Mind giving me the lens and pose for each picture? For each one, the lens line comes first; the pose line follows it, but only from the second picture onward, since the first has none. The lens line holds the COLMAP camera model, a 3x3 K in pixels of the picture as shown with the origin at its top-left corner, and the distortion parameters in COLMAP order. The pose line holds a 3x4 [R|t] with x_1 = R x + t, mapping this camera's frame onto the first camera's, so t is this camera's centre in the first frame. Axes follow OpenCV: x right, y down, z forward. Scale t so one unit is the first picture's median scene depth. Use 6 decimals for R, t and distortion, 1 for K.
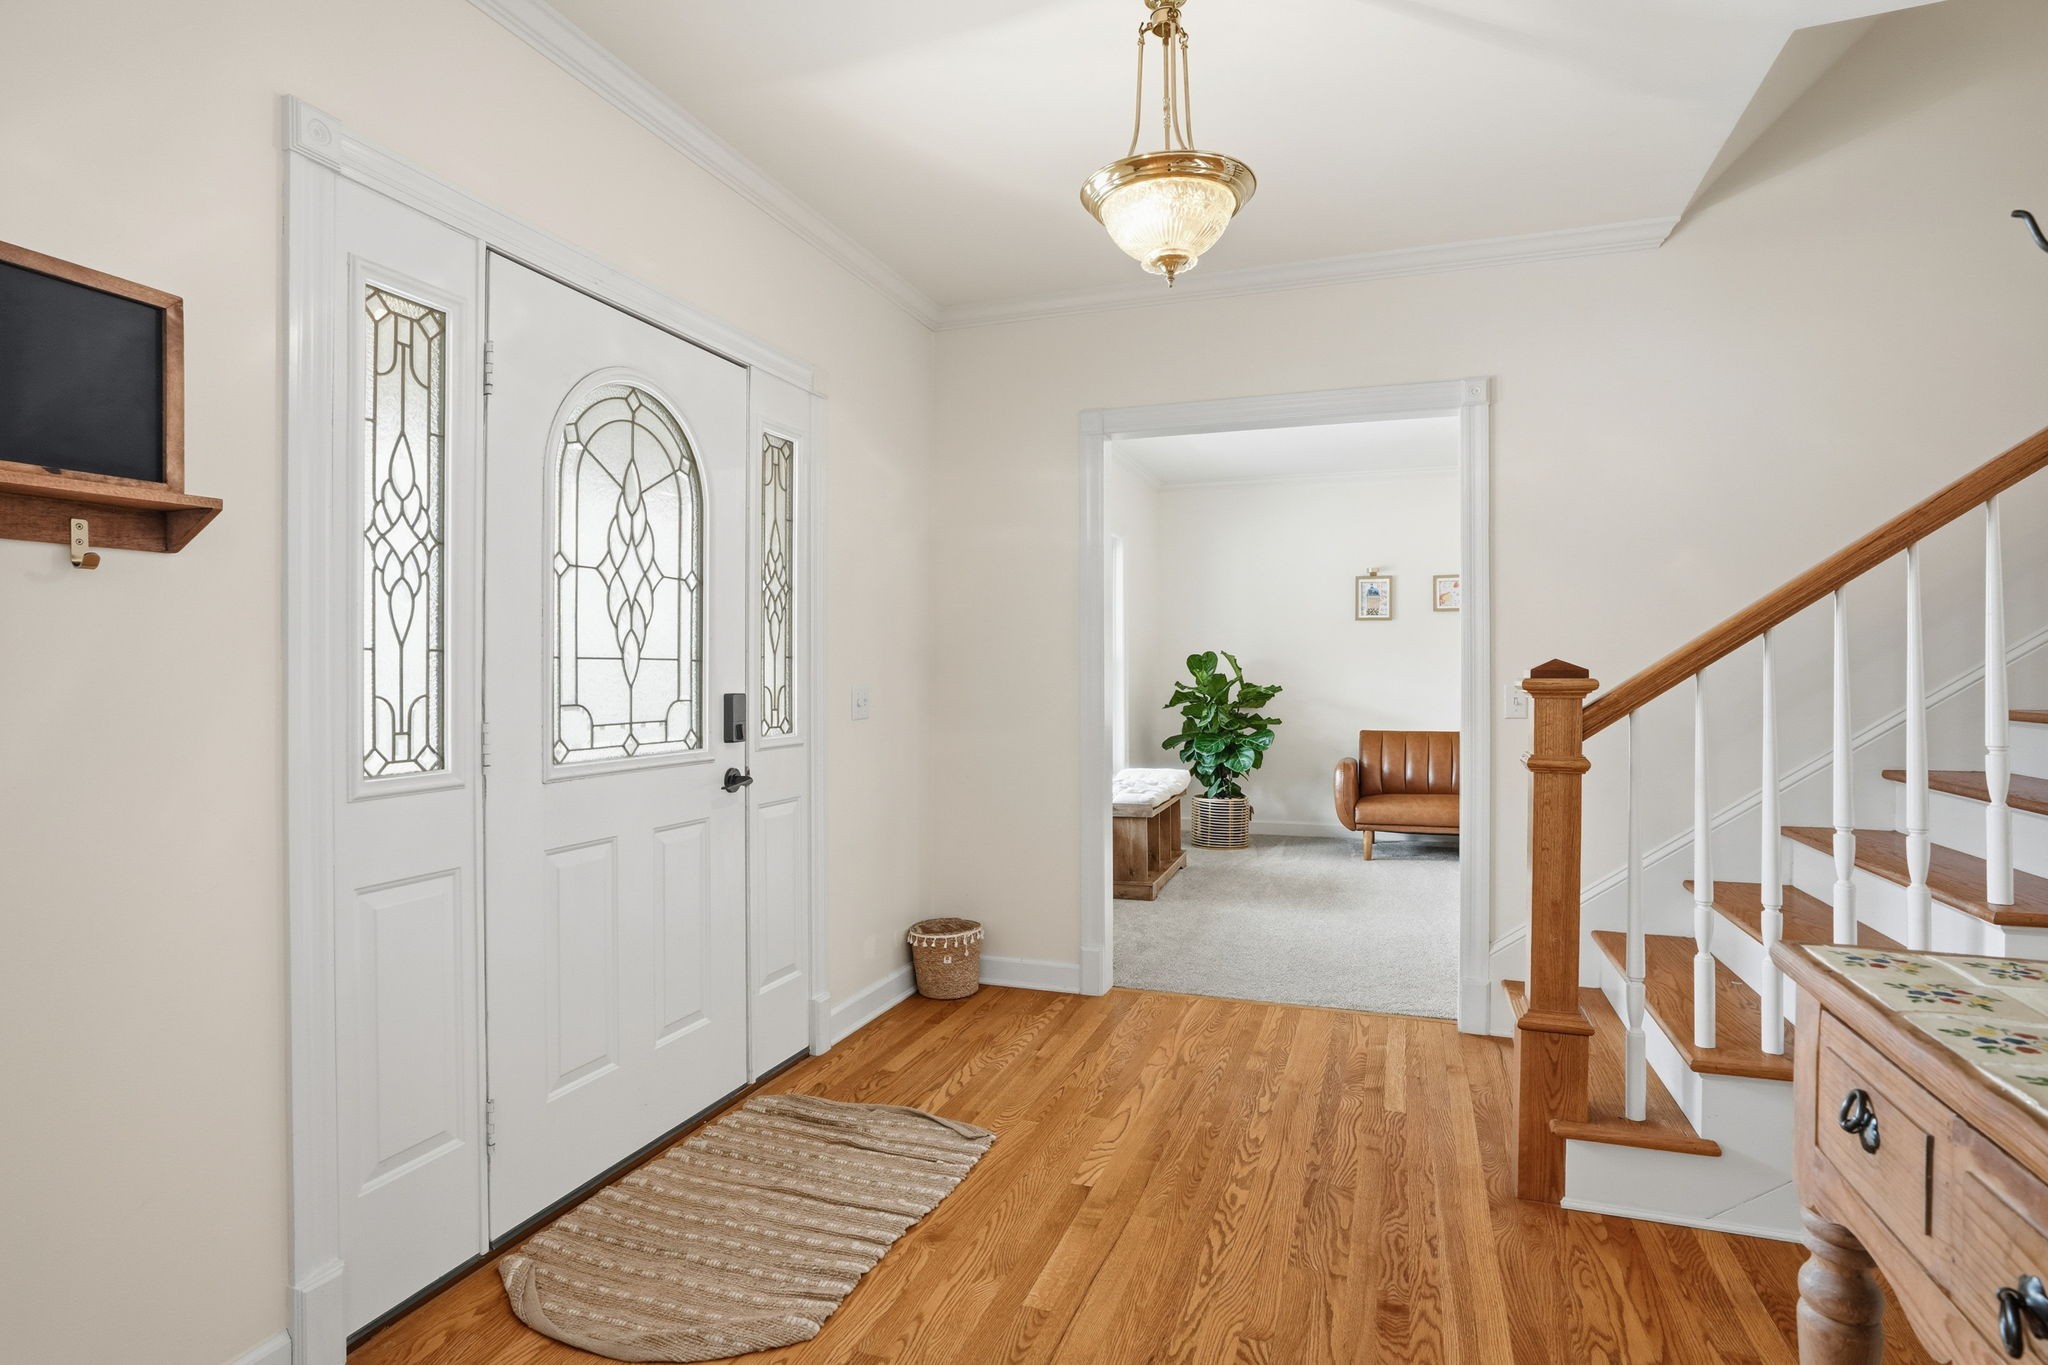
lens RADIAL K [[1041.6, 0, 1026.7], [0, 1041.6, 674.5], [0, 0, 1]] dist [0.000477, 0.000043]
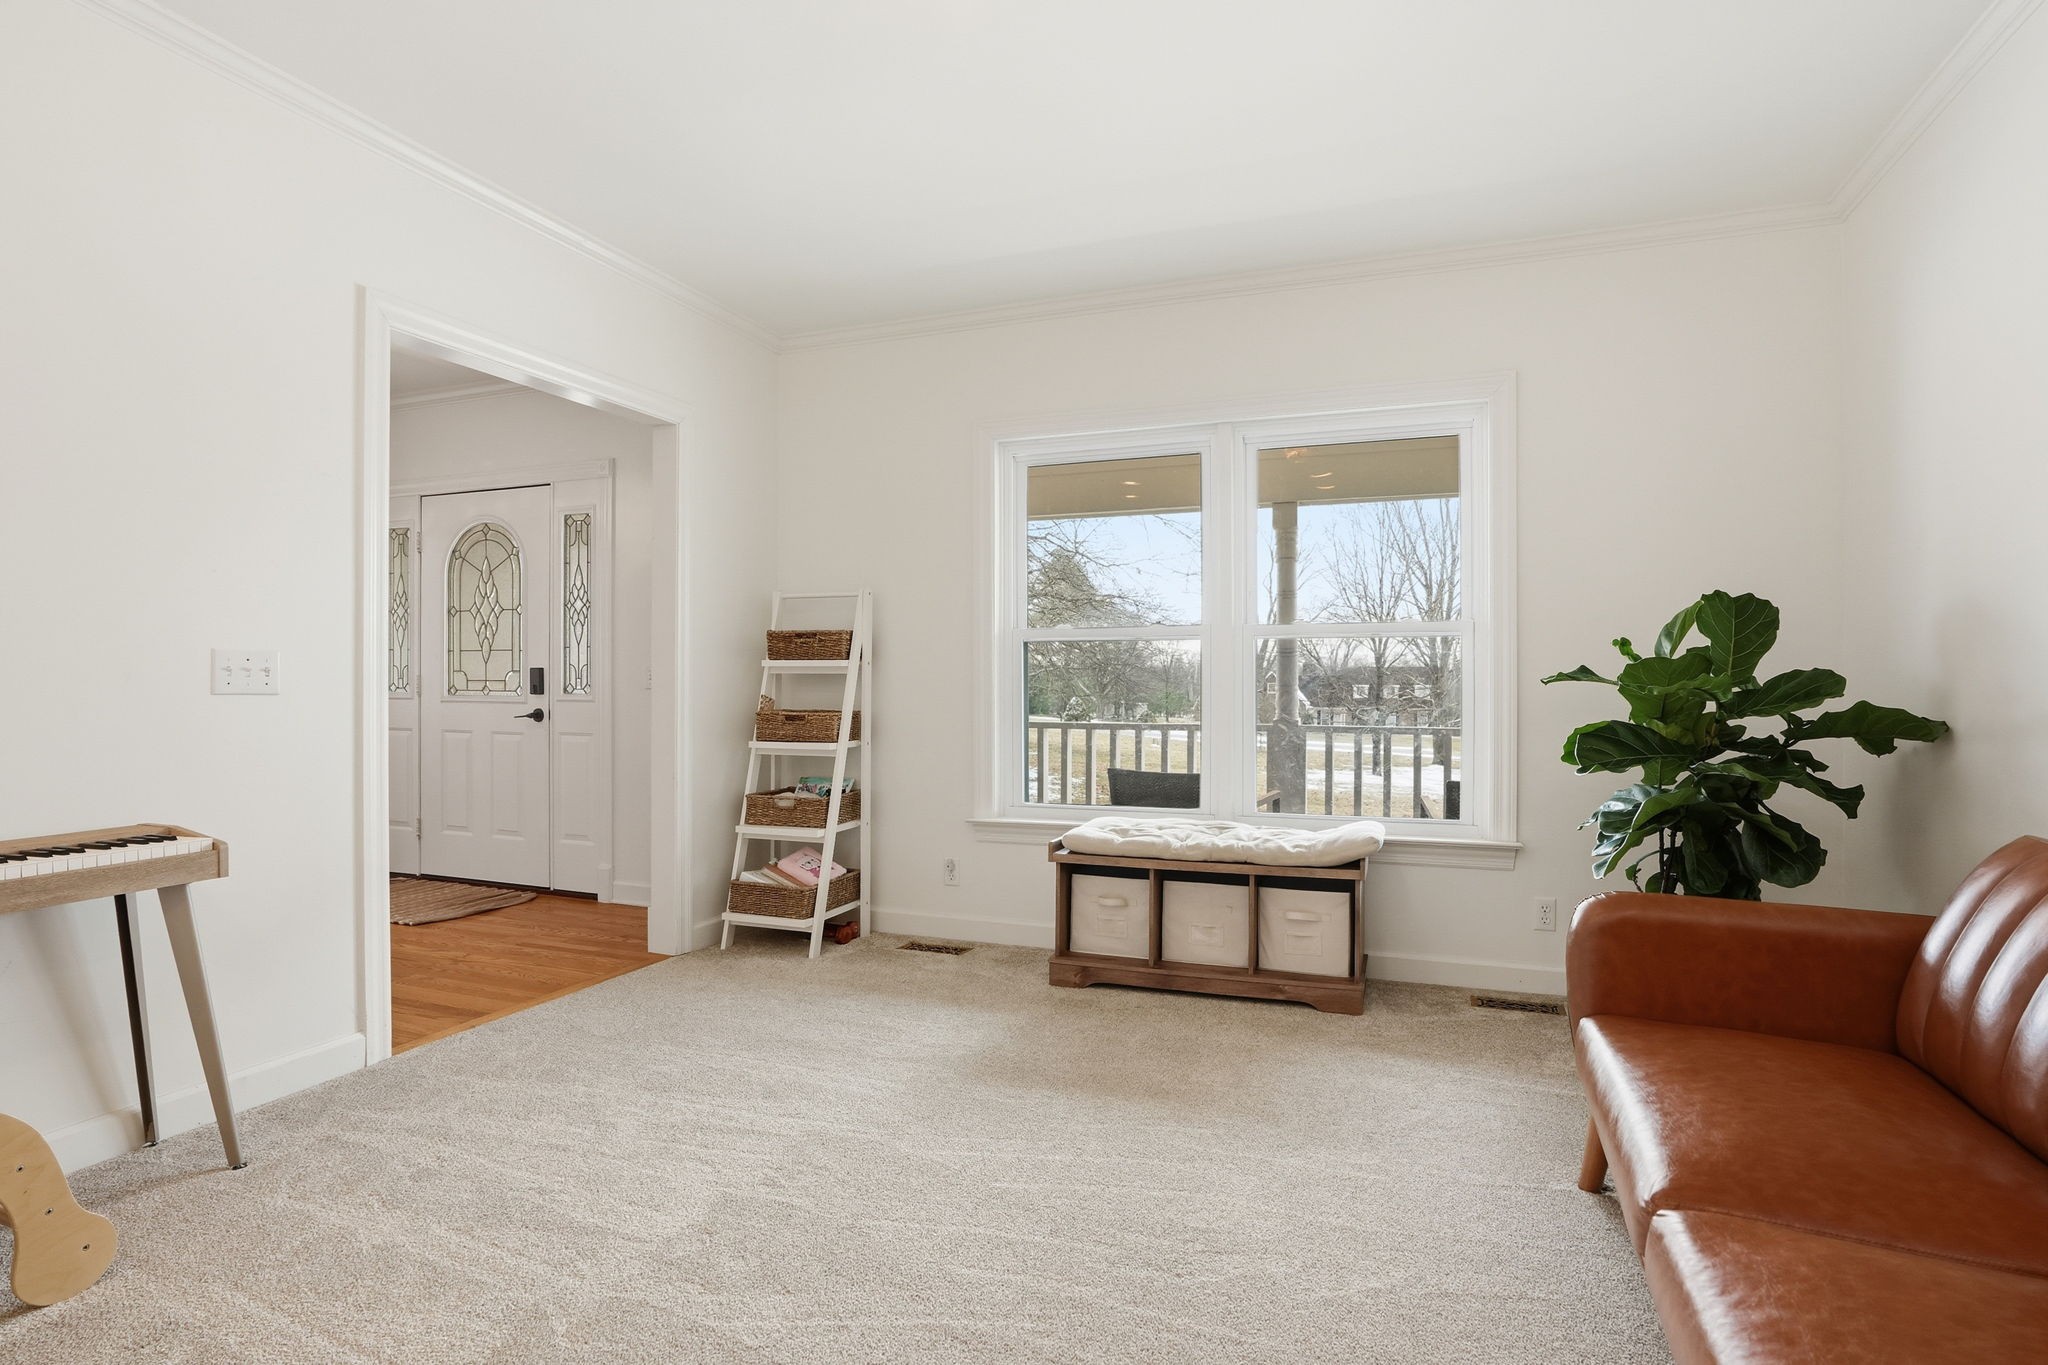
lens RADIAL K [[1041.6, 0, 1023.7], [0, 1041.6, 685.9], [0, 0, 1]] dist [0.000477, 0.000043]
pose [[-0.043854, 0.002242, -0.999035, 1.511581], [-0.006222, 0.999977, 0.002517, 0.040015], [0.999019, 0.006326, -0.043839, 1.935897]]
